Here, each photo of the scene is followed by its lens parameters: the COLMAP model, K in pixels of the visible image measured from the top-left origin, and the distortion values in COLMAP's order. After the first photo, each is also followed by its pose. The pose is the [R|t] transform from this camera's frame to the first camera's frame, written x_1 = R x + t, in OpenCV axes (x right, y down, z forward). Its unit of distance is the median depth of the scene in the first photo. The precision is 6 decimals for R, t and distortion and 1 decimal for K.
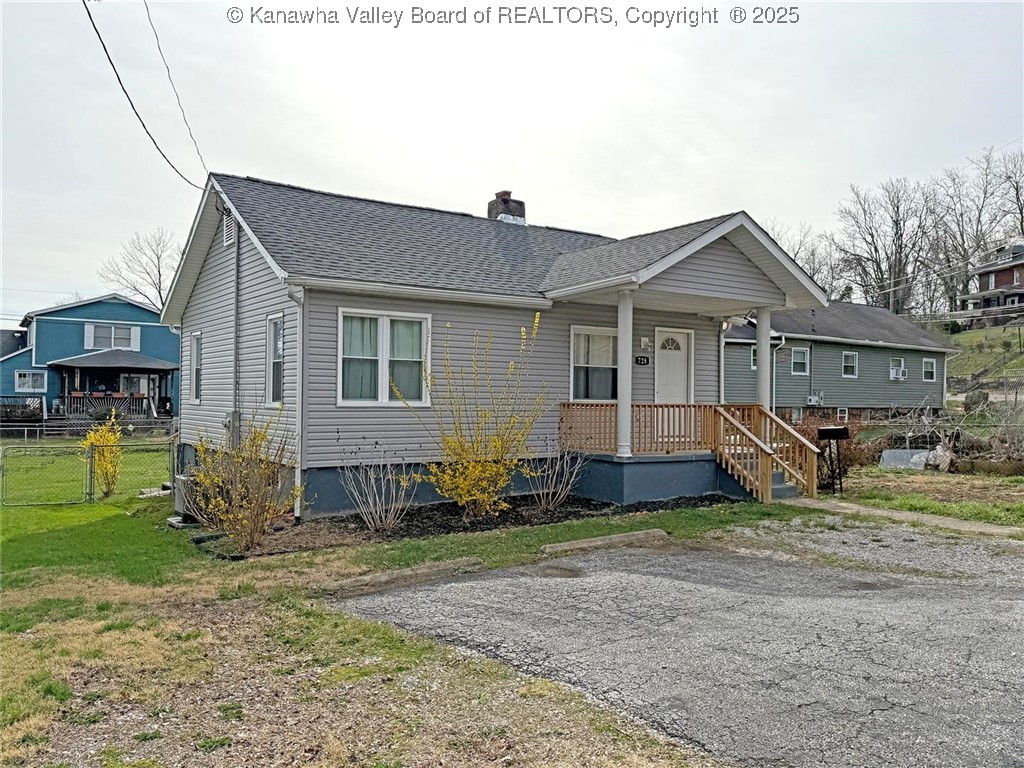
lens RADIAL K [[821.6, 0, 514.9], [0, 821.6, 385.6], [0, 0, 1]] dist [0.030996, -0.009271]
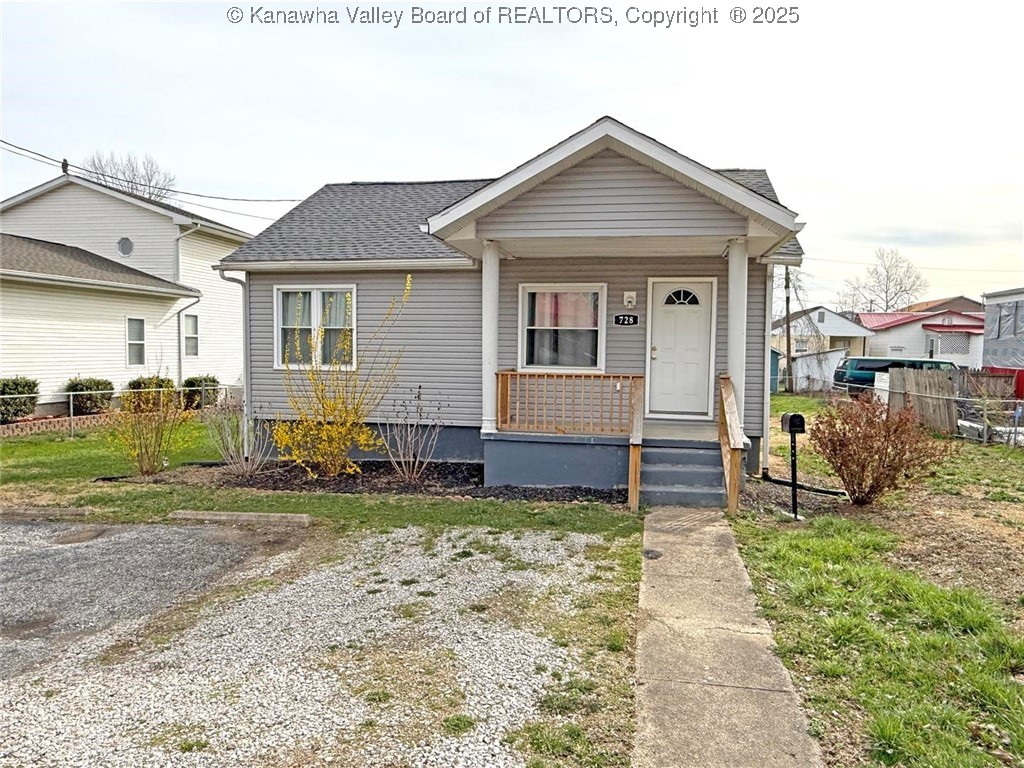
lens RADIAL K [[685.3, 0, 515.2], [0, 685.3, 390.6], [0, 0, 1]] dist [-0.002236, 0.001997]
pose [[0.691871, 0.038720, -0.720982, 0.629398], [0.002504, 0.998426, 0.056022, 0.001684], [0.722017, -0.040565, 0.690685, 0.480017]]
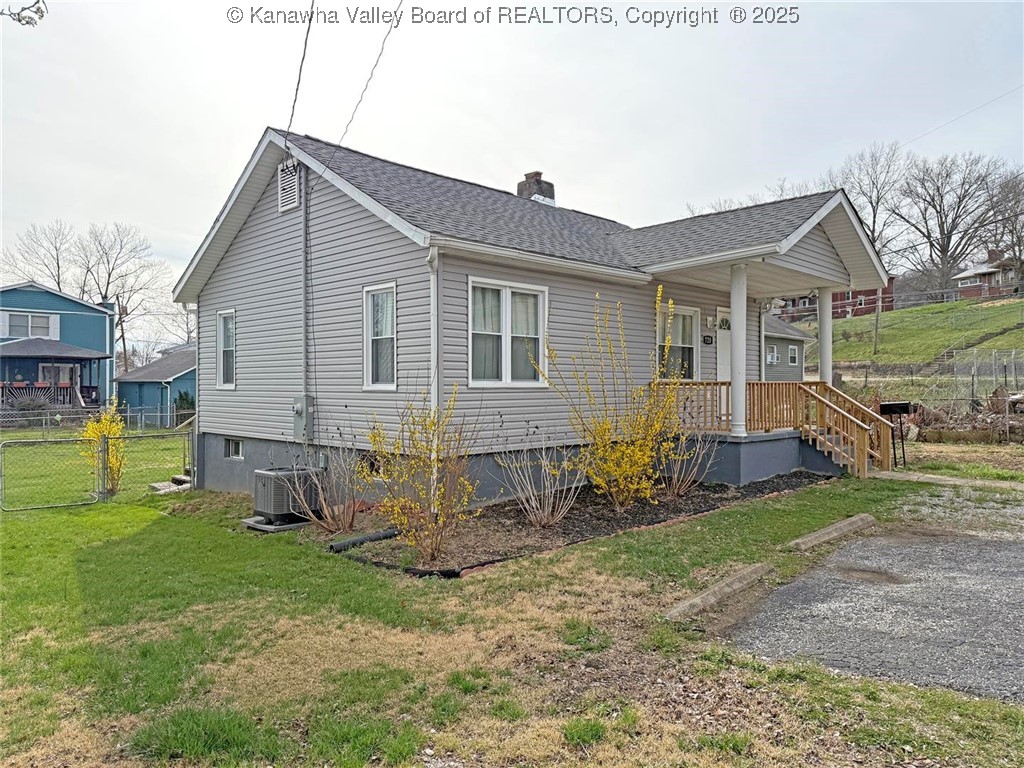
lens RADIAL K [[710.1, 0, 511.5], [0, 710.1, 388.4], [0, 0, 1]] dist [0.012663, -0.002061]
pose [[0.983200, -0.012945, 0.182073, -0.262542], [0.009167, 0.999725, 0.021577, 0.008479], [-0.182302, -0.019545, 0.983048, 0.203774]]
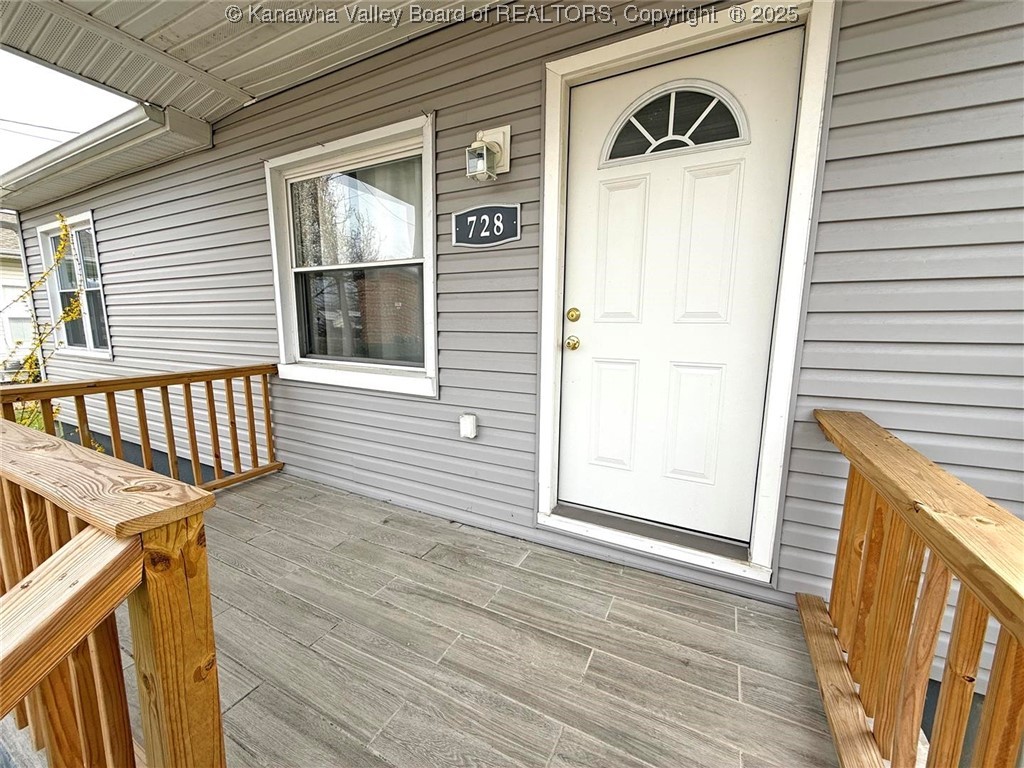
lens RADIAL K [[411.4, 0, 509.2], [0, 411.4, 388.1], [0, 0, 1]] dist [0.000577, 0.000015]
pose [[0.464328, 0.124778, -0.876830, 0.307669], [0.005822, 0.989574, 0.143906, 0.002770], [0.885644, -0.071924, 0.458760, 1.026460]]
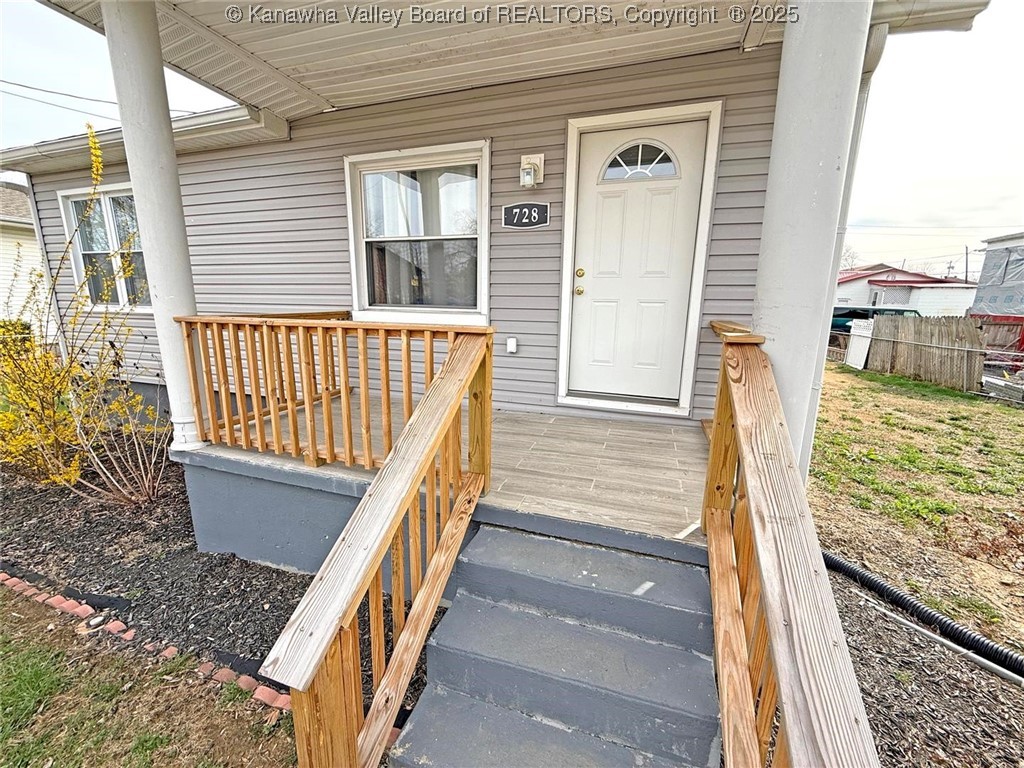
lens RADIAL K [[411.4, 0, 509.8], [0, 411.4, 388.6], [0, 0, 1]] dist [0.000577, 0.000015]
pose [[0.594809, 0.160564, -0.787668, 0.361506], [0.000542, 0.979769, 0.200132, 0.015925], [0.803867, -0.119467, 0.582688, 0.936437]]
